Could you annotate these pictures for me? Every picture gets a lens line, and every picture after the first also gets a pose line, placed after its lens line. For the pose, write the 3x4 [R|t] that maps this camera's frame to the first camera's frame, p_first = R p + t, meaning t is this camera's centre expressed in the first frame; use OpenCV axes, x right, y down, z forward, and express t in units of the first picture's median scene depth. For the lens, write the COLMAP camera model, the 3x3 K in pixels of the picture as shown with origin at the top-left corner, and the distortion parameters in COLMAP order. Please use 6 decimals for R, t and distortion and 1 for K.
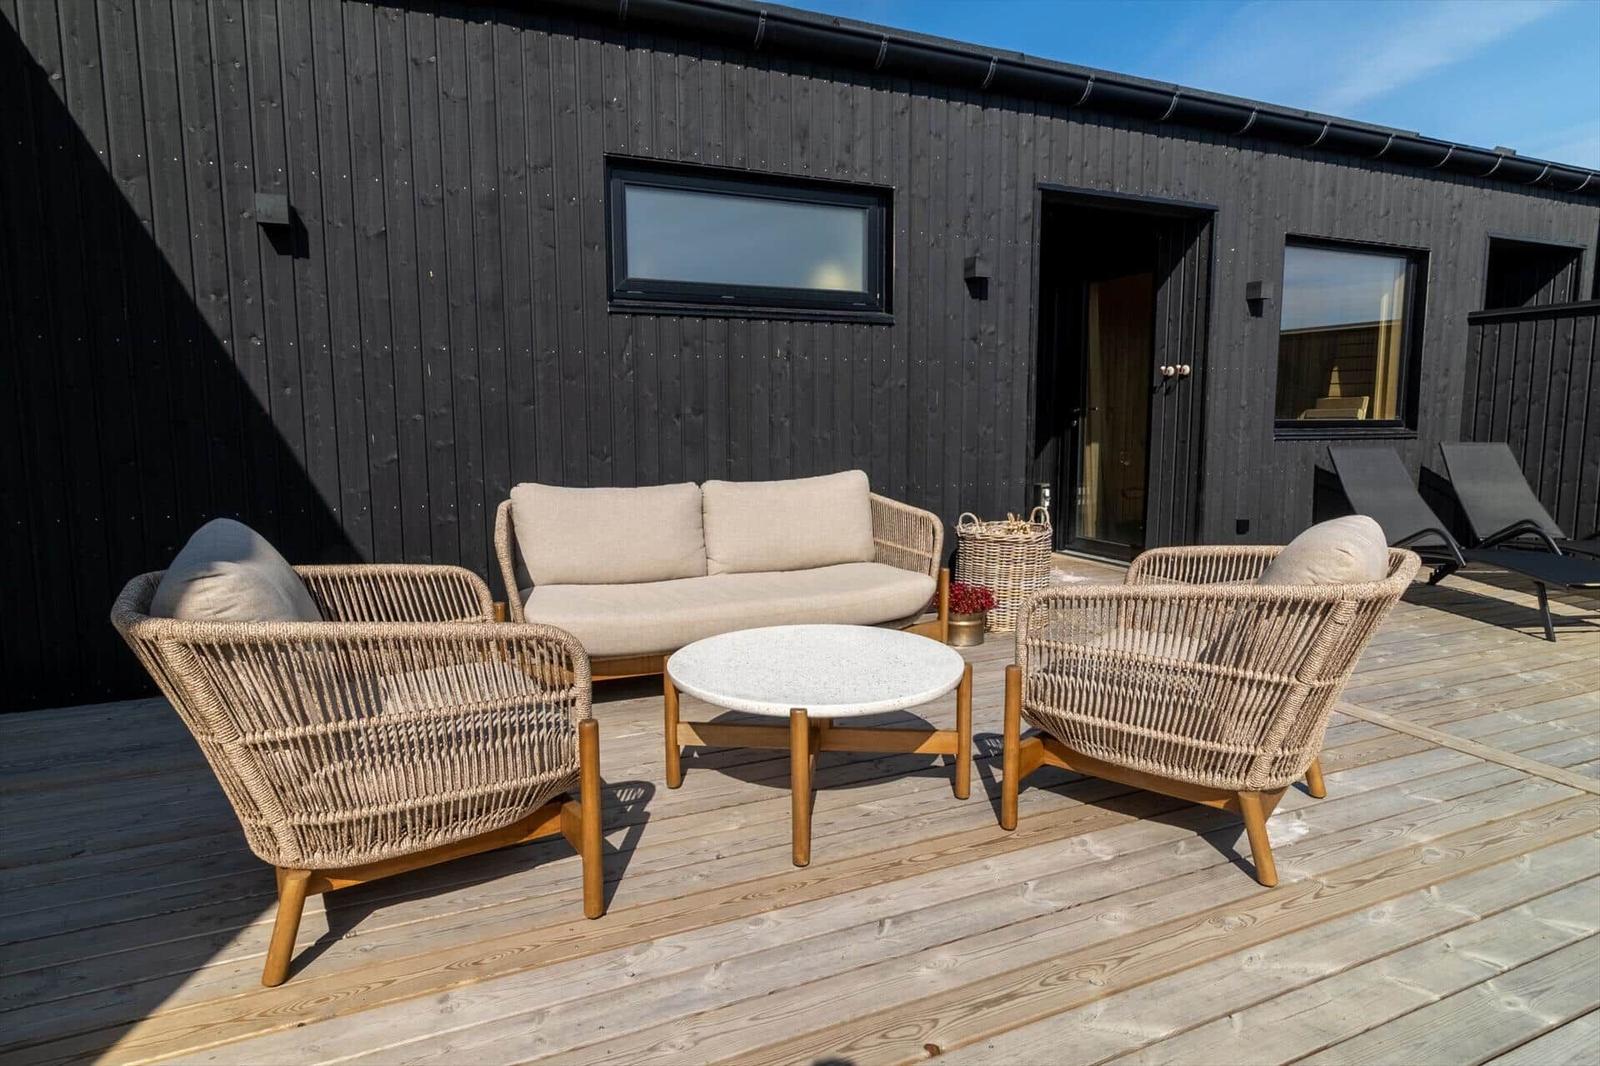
lens RADIAL K [[913.5, 0, 796.5], [0, 913.5, 516.4], [0, 0, 1]] dist [0.002964, 0.002549]
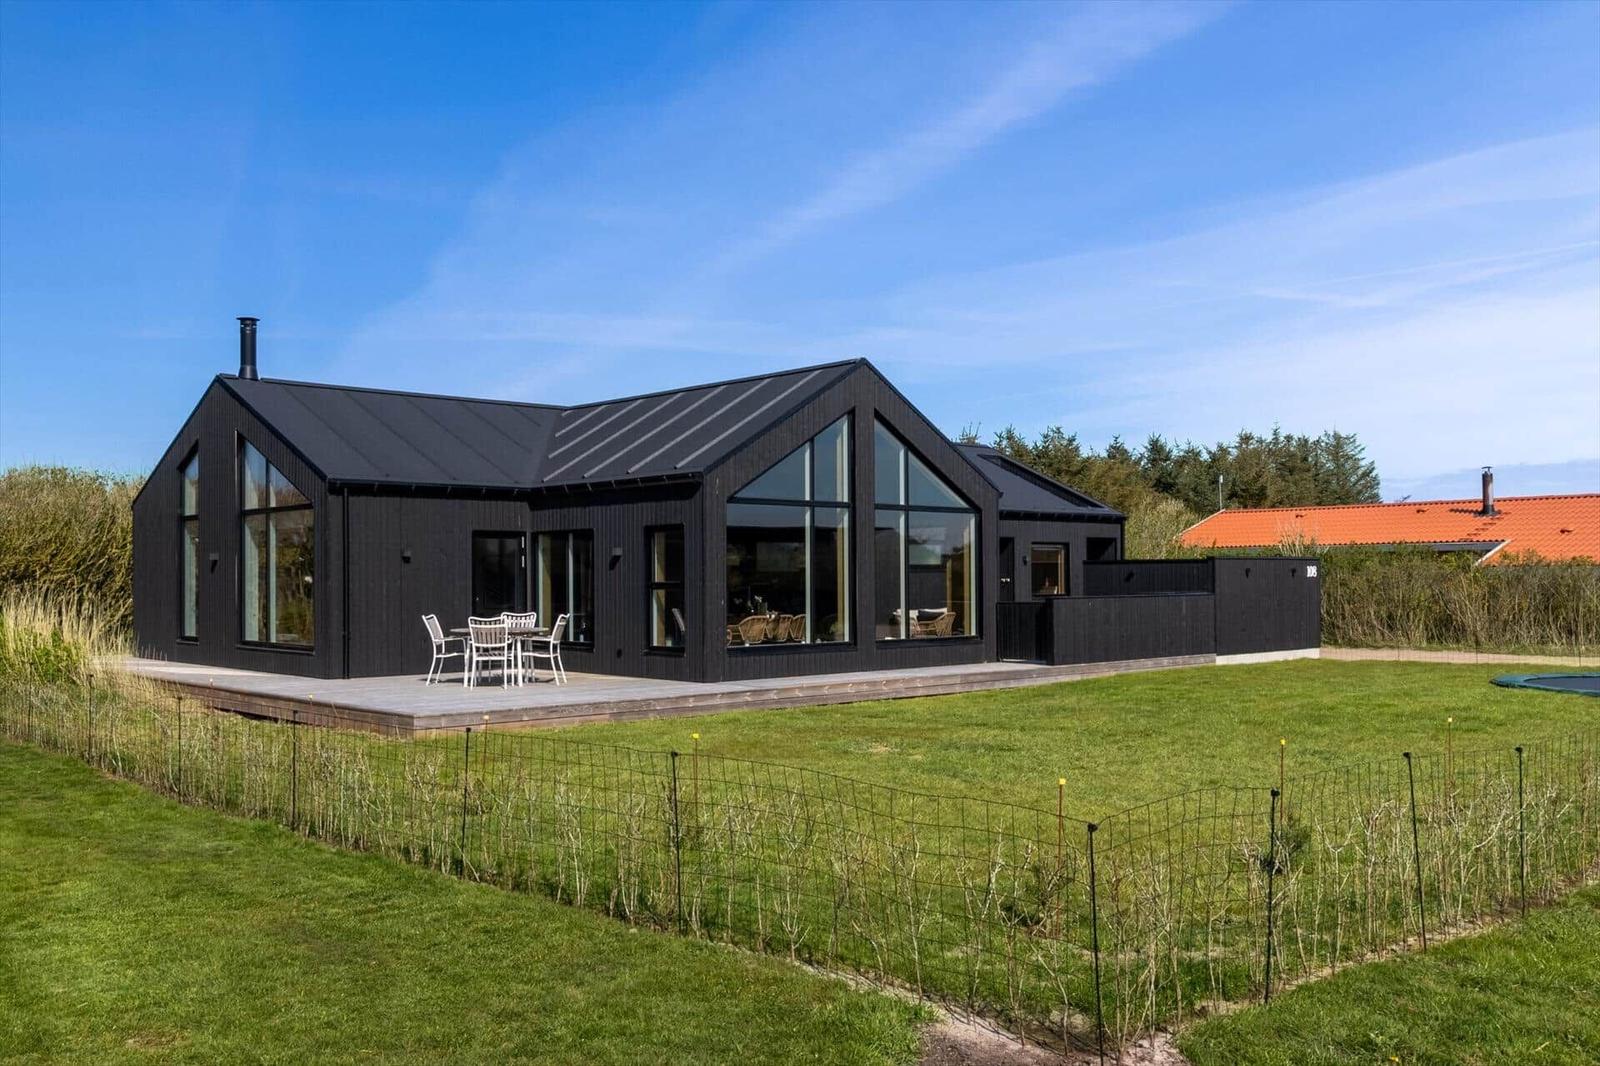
lens RADIAL K [[1362.2, 0, 753.2], [0, 1362.2, 536.3], [0, 0, 1]] dist [-0.013944, -0.001583]
pose [[0.956321, 0.004621, 0.292284, -2.551799], [0.036689, 0.990071, -0.135696, 0.431780], [-0.290008, 0.140492, 0.946656, -4.609160]]
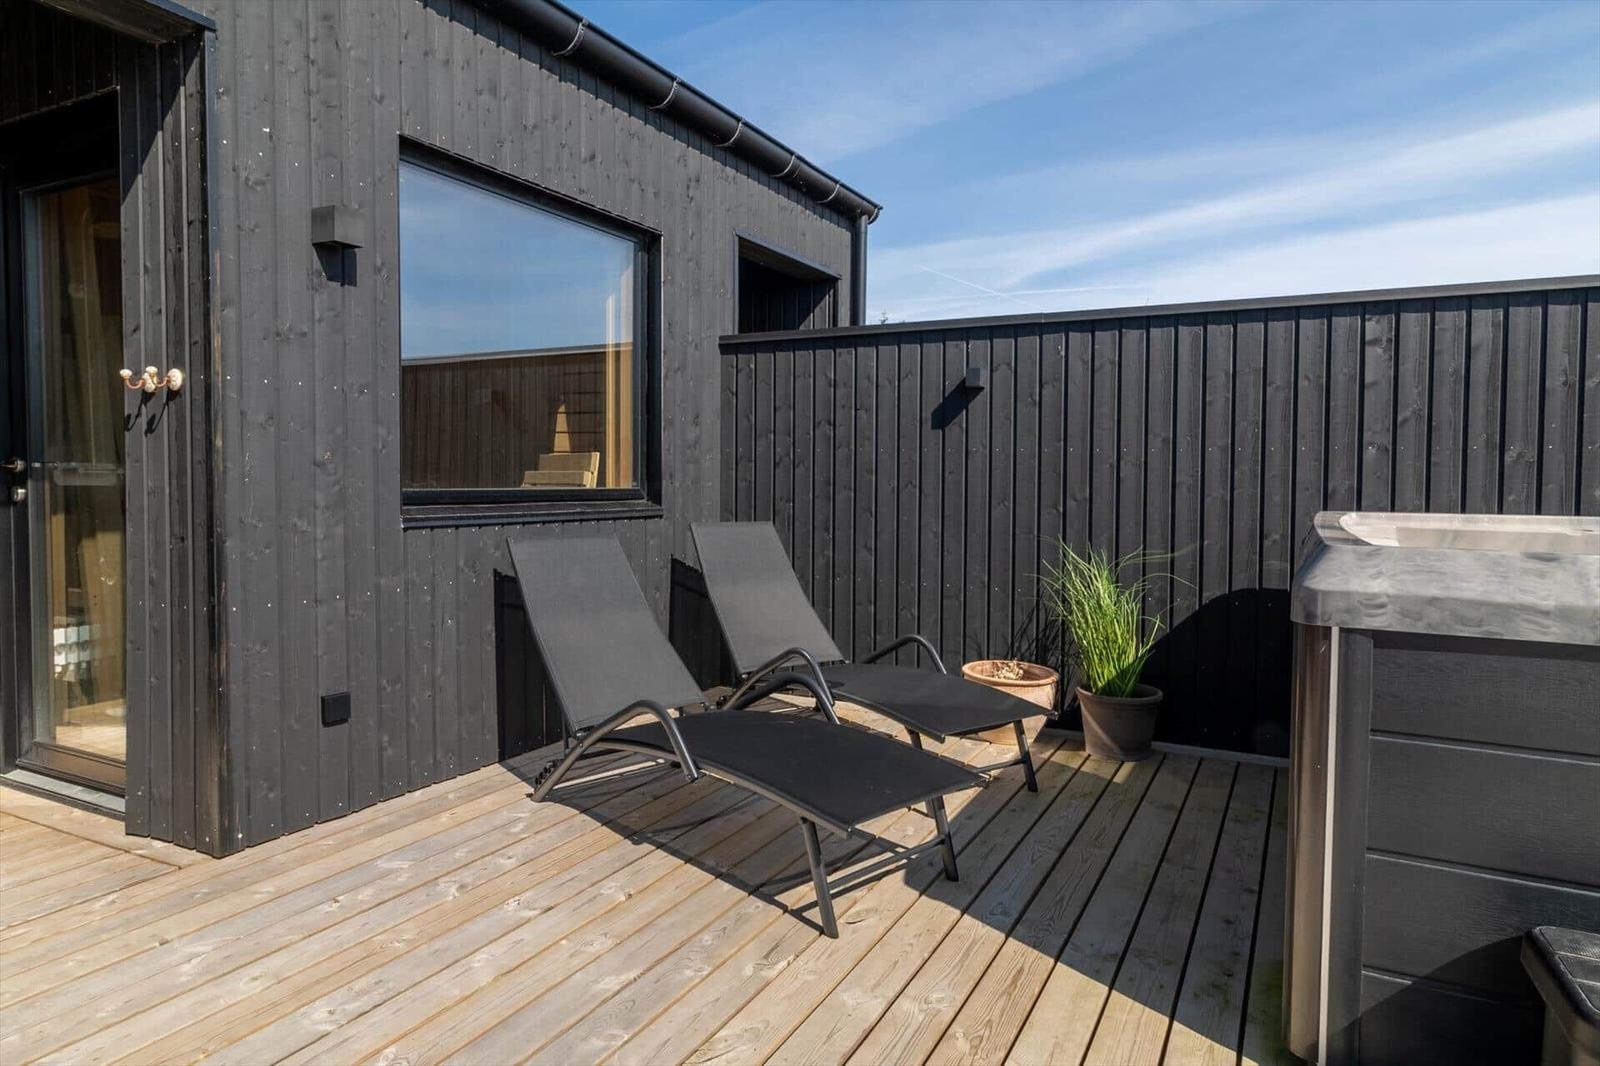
lens RADIAL K [[913.5, 0, 796.5], [0, 913.5, 516.4], [0, 0, 1]] dist [0.002964, 0.002549]
pose [[0.796224, -0.018573, 0.604717, 0.500239], [0.058438, 0.997216, -0.046316, -0.069158], [-0.602173, 0.072217, 0.795093, 0.588185]]
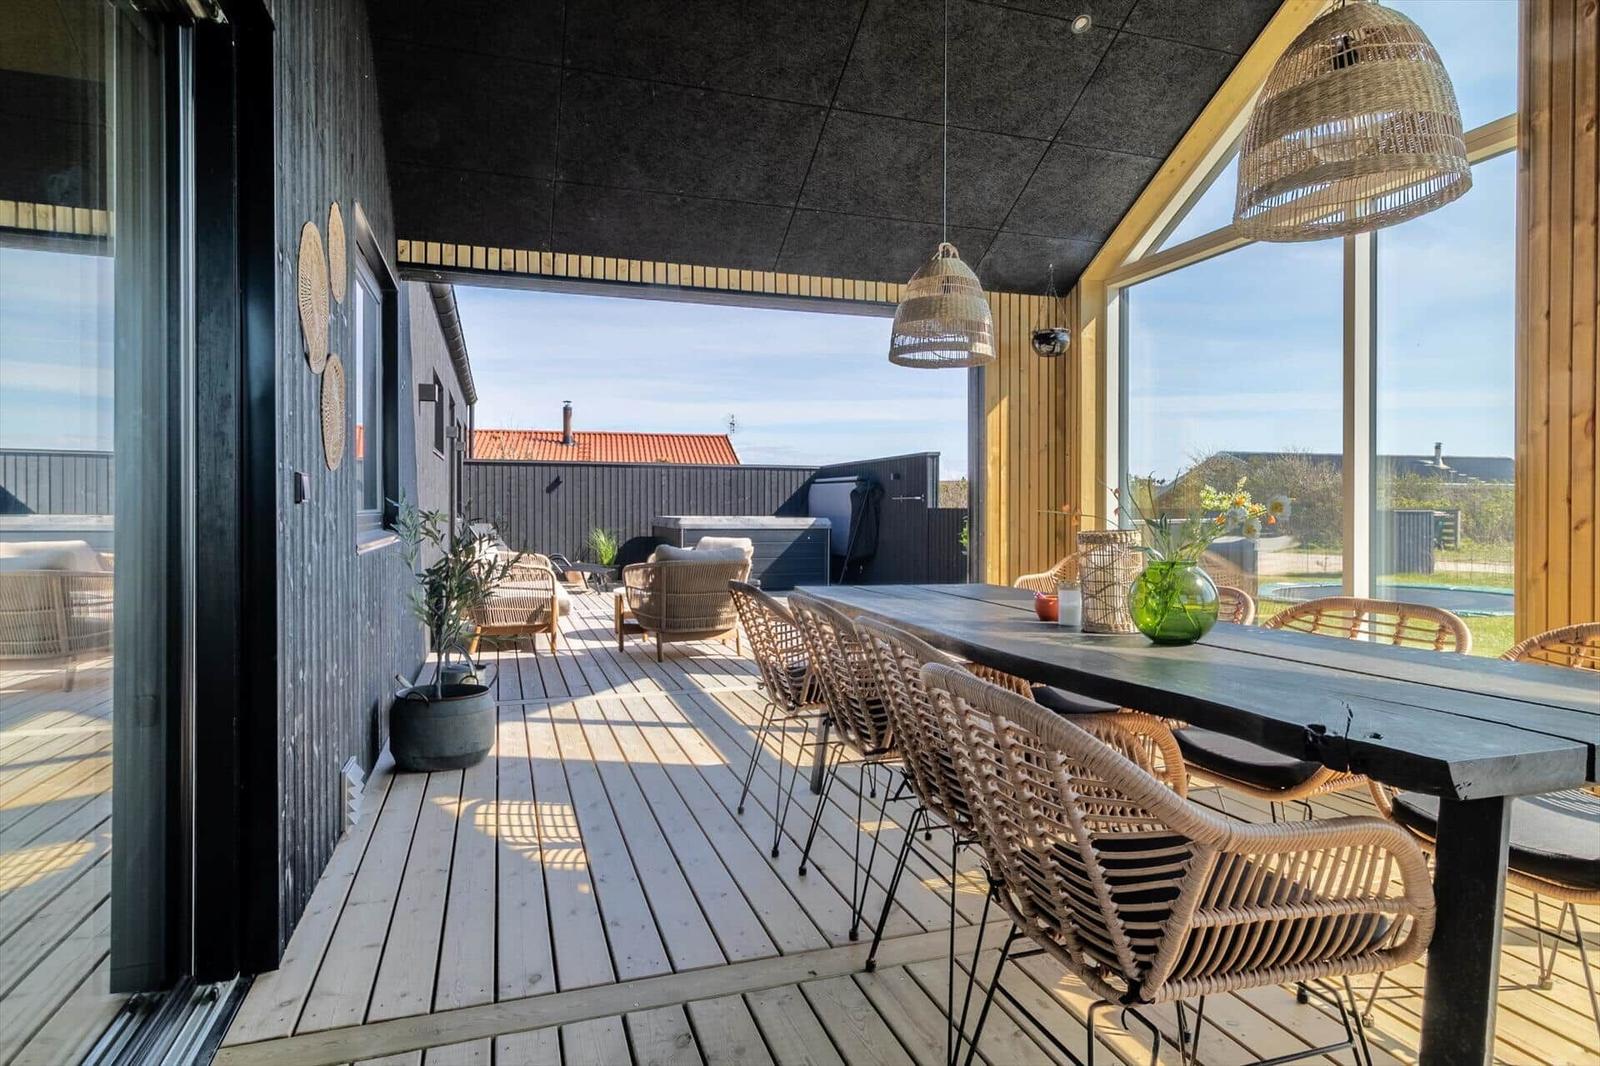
lens RADIAL K [[913.5, 0, 796.5], [0, 913.5, 516.4], [0, 0, 1]] dist [0.002964, 0.002549]
pose [[0.113698, -0.004705, 0.993504, -1.623960], [0.108614, 0.994054, -0.007722, -0.008562], [-0.987561, 0.108786, 0.113533, 0.118457]]
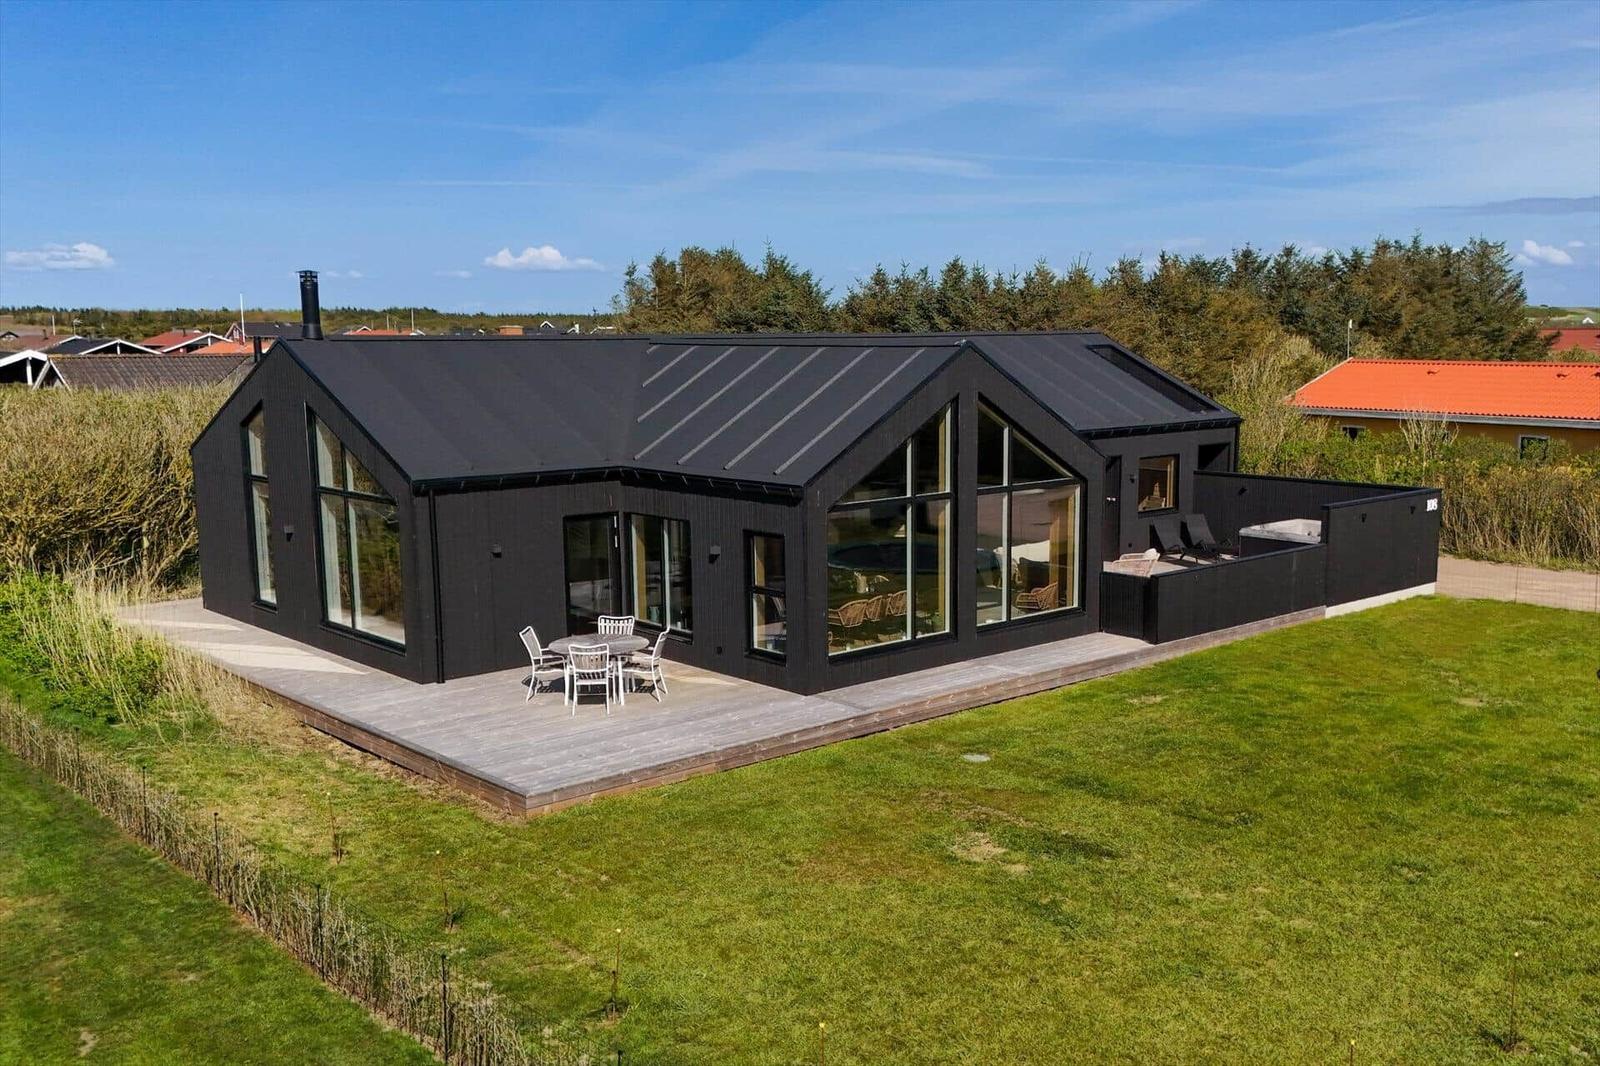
lens RADIAL K [[1475.6, 0, 862.2], [0, 1475.6, 540.5], [0, 0, 1]] dist [0.118059, -0.292249]
pose [[0.951492, -0.046287, 0.304171, -2.662128], [0.037577, 0.998700, 0.034429, -0.287093], [-0.305370, -0.021329, 0.951995, -4.898331]]
